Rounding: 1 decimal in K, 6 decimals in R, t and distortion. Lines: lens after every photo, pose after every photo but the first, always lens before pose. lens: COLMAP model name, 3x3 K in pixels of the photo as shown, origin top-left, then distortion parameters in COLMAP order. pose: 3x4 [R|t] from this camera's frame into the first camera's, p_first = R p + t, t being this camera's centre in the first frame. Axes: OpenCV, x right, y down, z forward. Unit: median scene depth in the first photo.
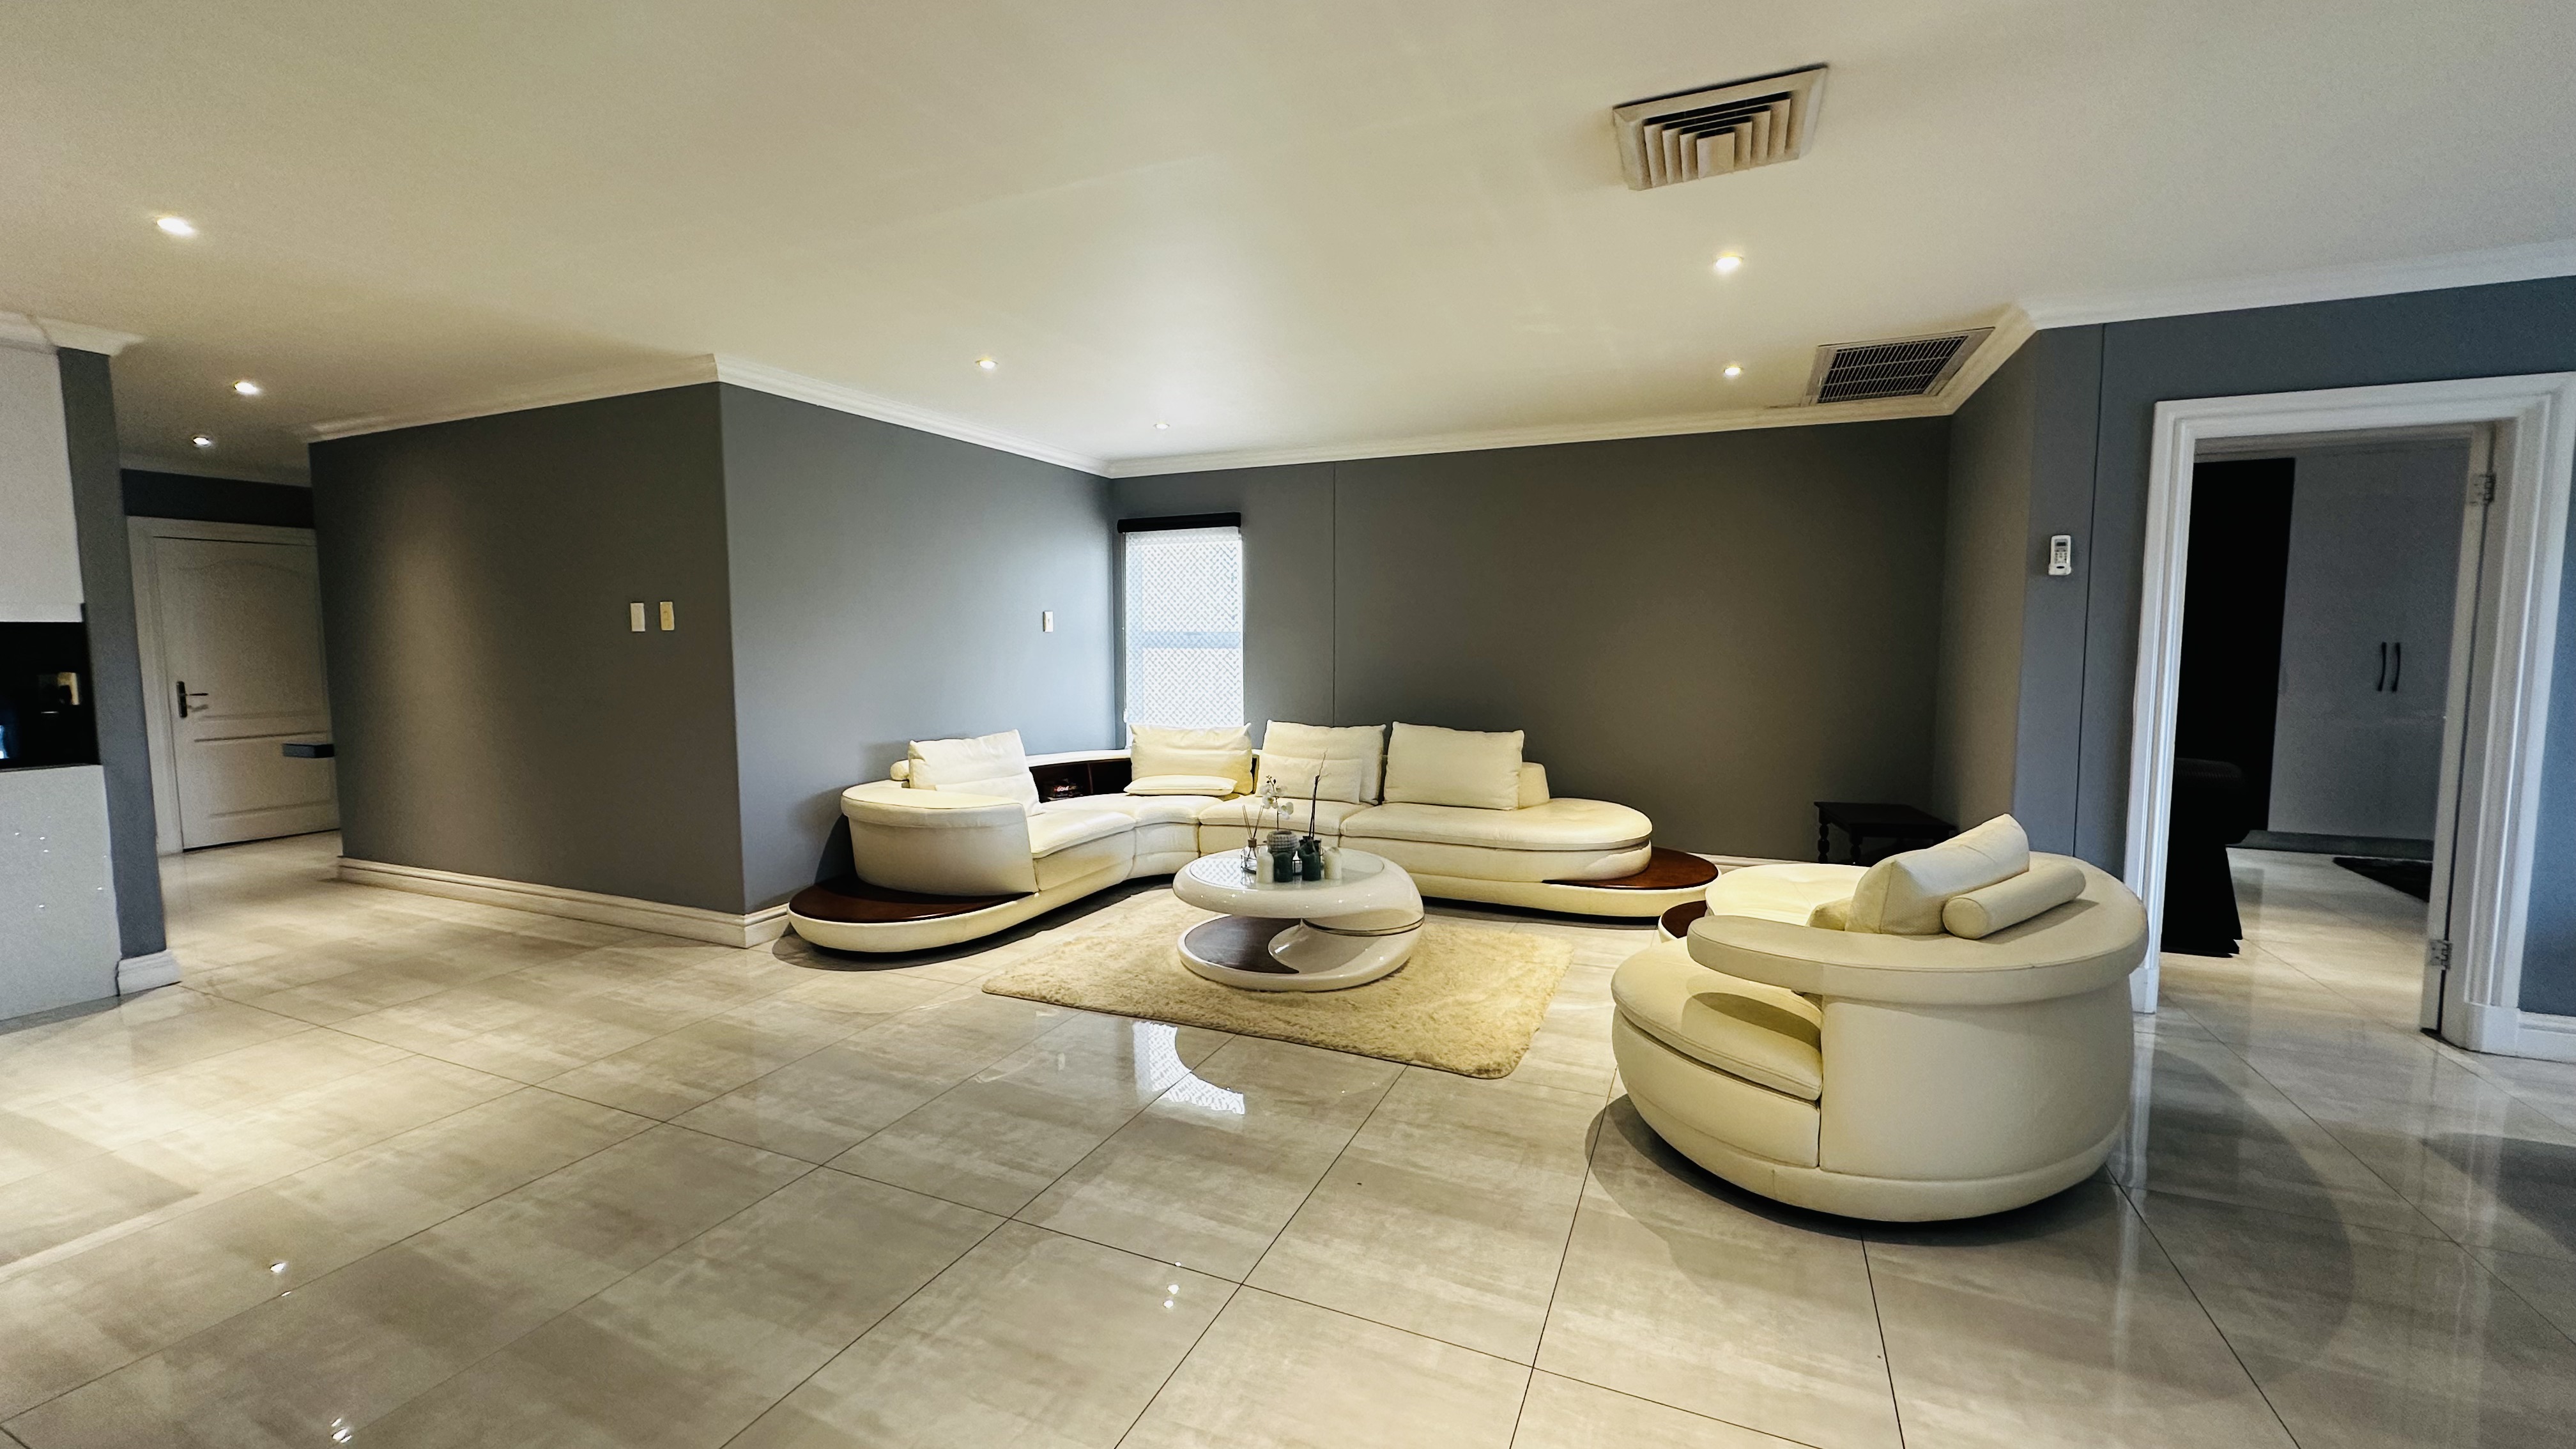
lens RADIAL K [[1019.3, 0, 1289.4], [0, 1019.3, 723.0], [0, 0, 1]] dist [-0.001943, 0.001479]
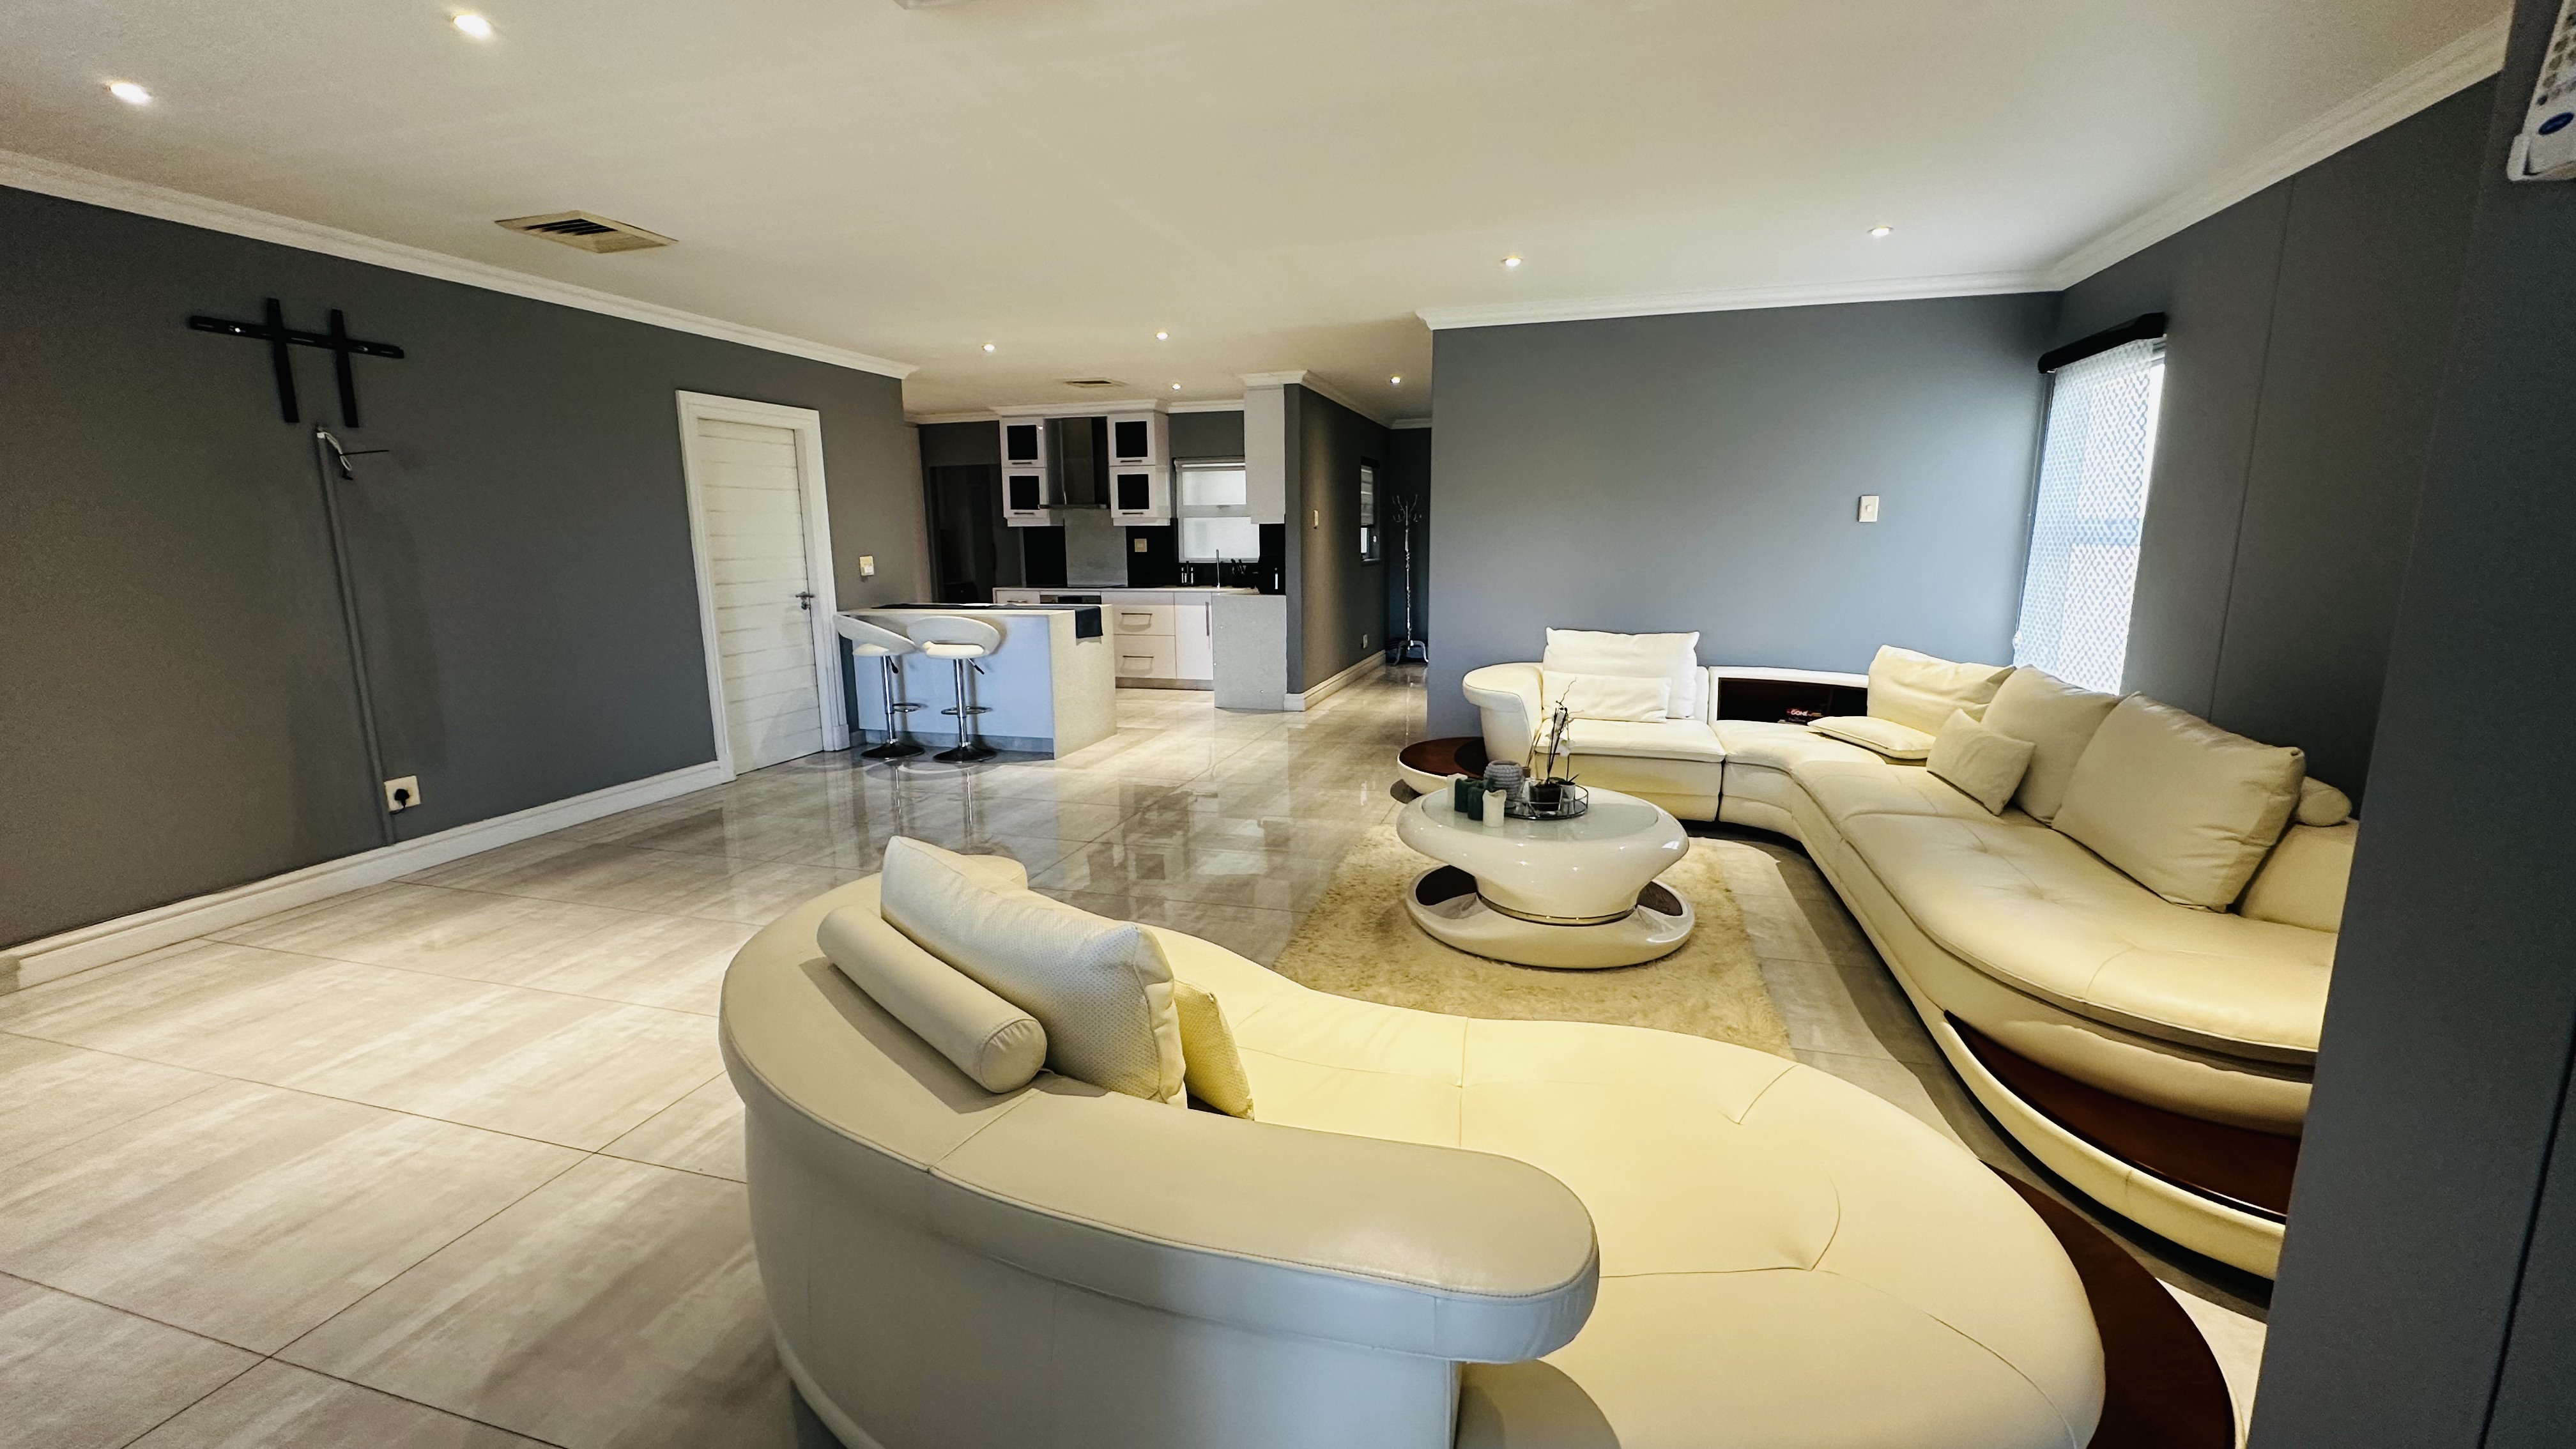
lens RADIAL K [[1019.3, 0, 1291.3], [0, 1019.3, 735.1], [0, 0, 1]] dist [-0.001943, 0.001479]
pose [[0.130439, 0.197161, -0.971655, 0.835068], [-0.076683, 0.979098, 0.188378, -0.067531], [0.988486, 0.049938, 0.142831, 0.724154]]
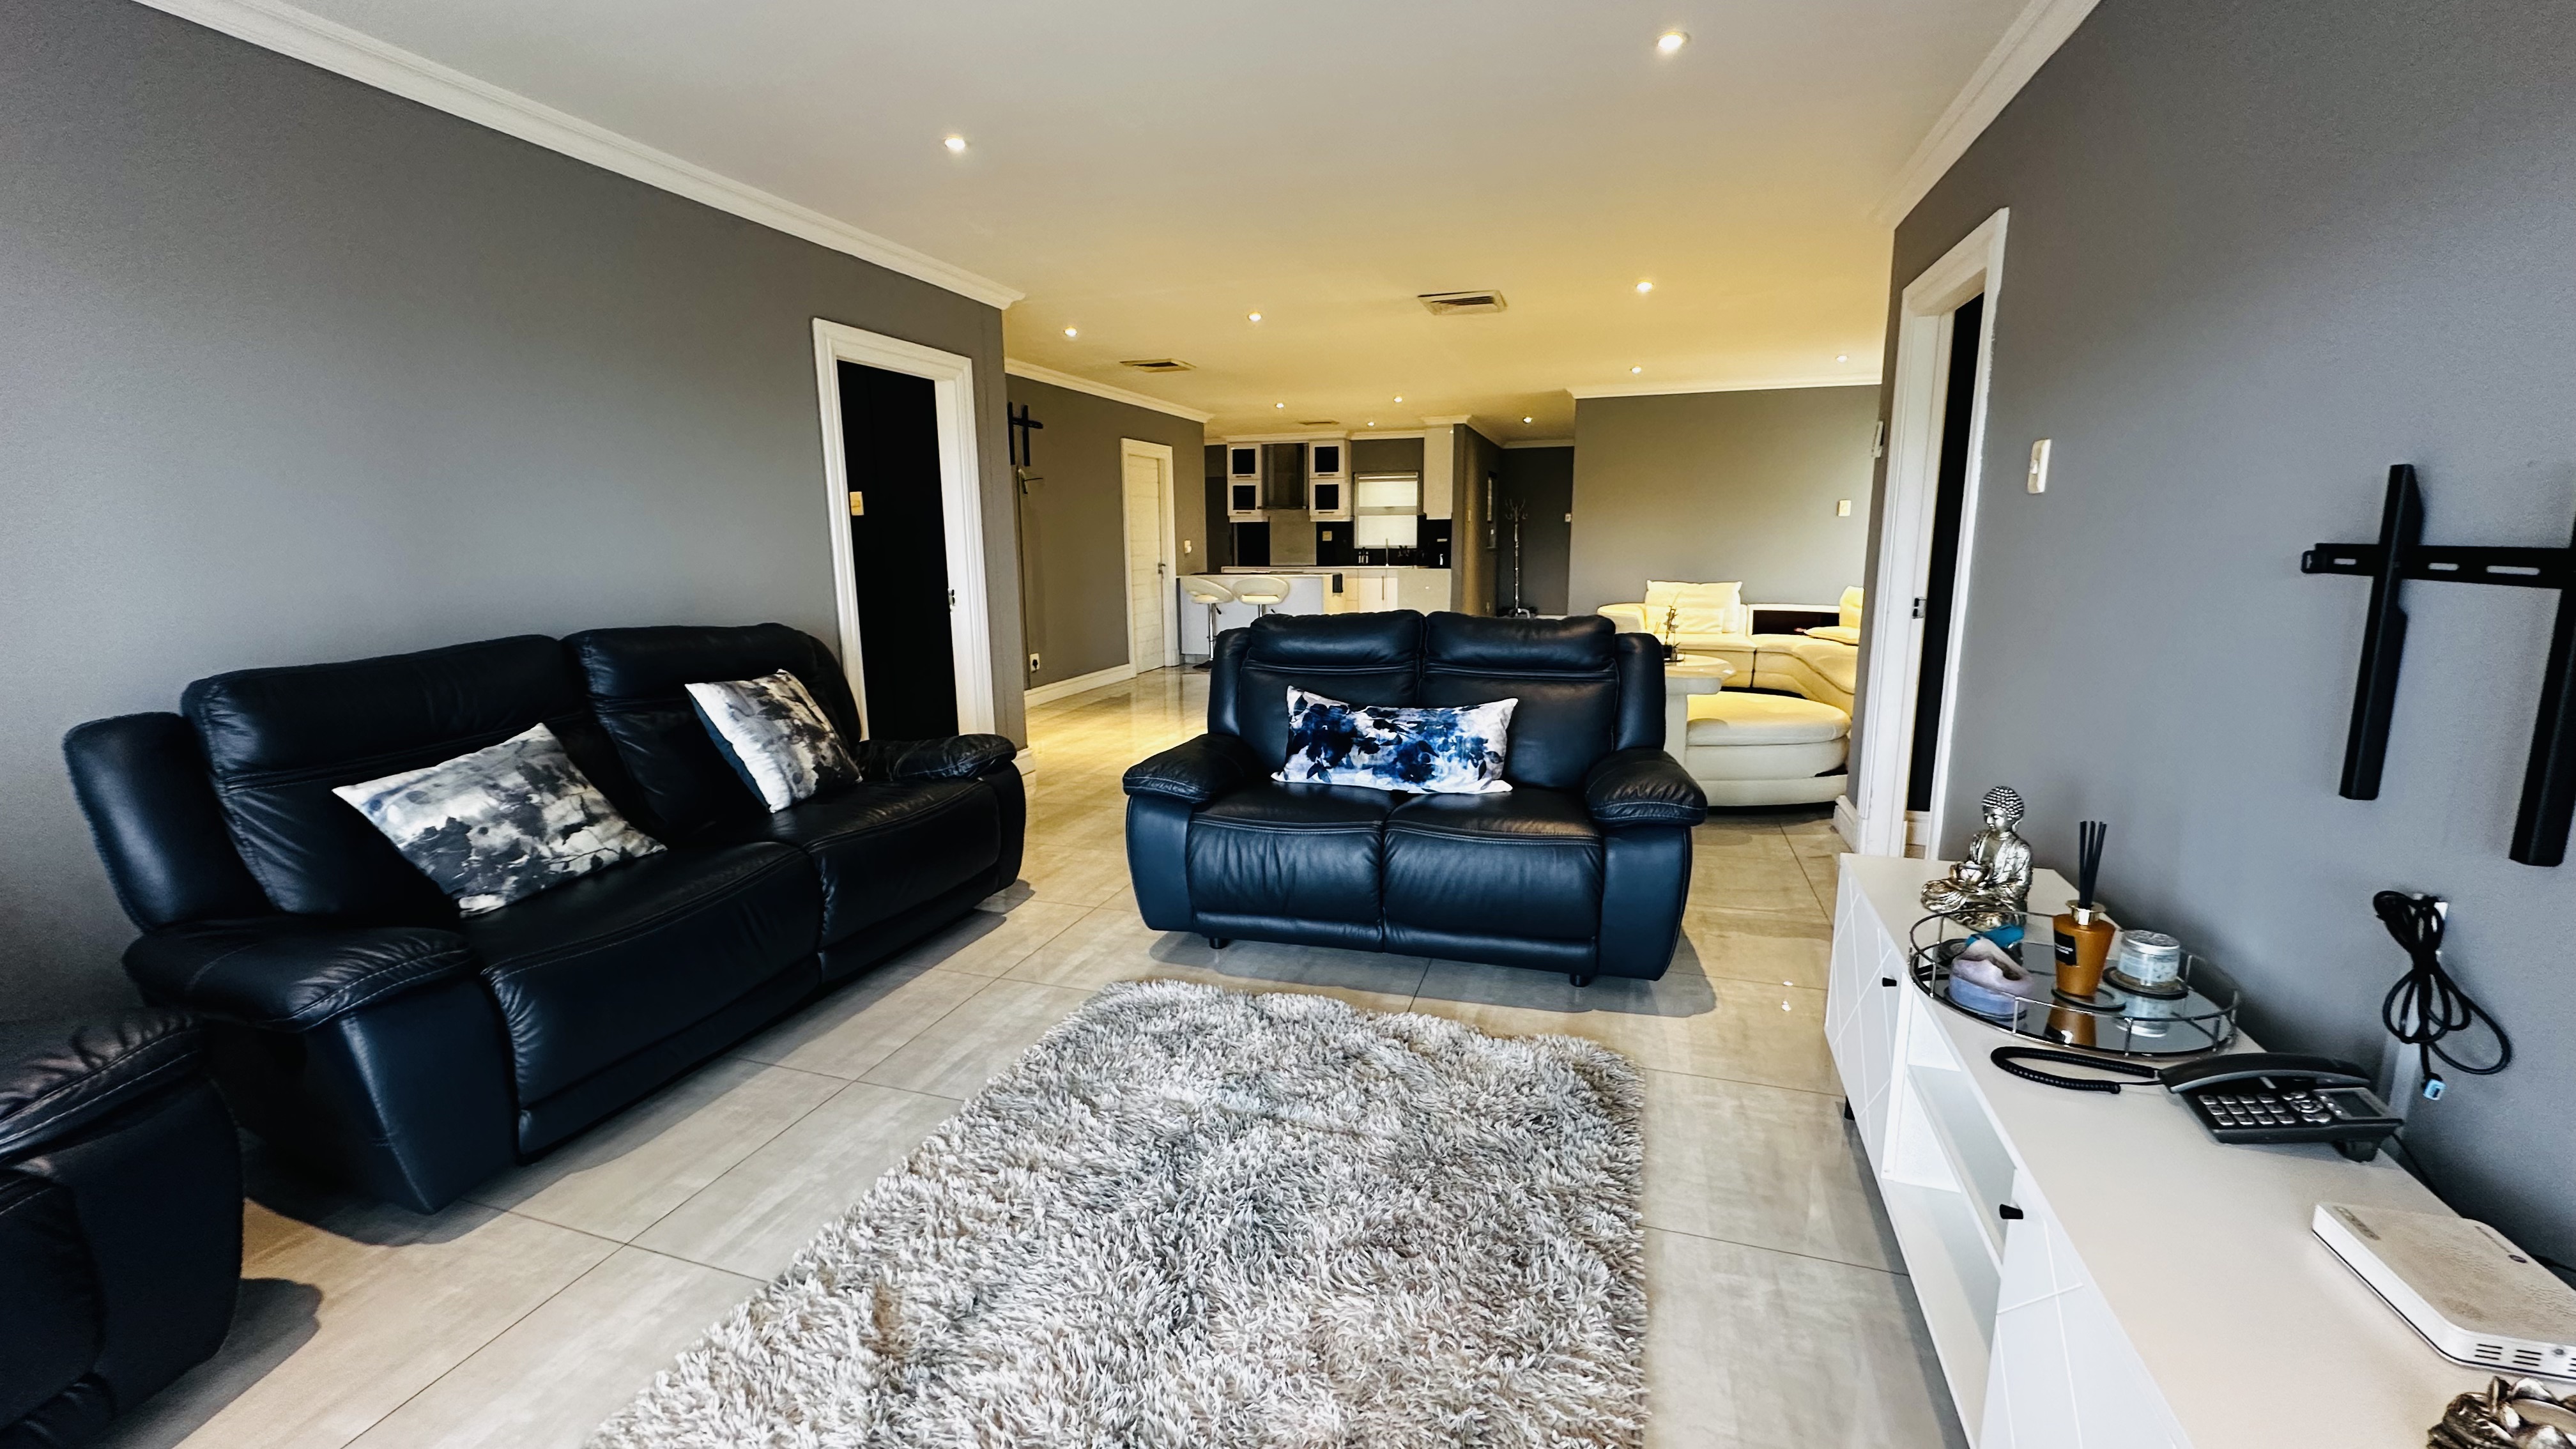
lens RADIAL K [[1019.3, 0, 1286.8], [0, 1019.3, 735.1], [0, 0, 1]] dist [-0.001943, 0.001479]
pose [[0.096753, 0.196565, -0.975705, 1.699073], [-0.077033, 0.978843, 0.189558, -0.009994], [0.992323, 0.056821, 0.109848, 0.238849]]
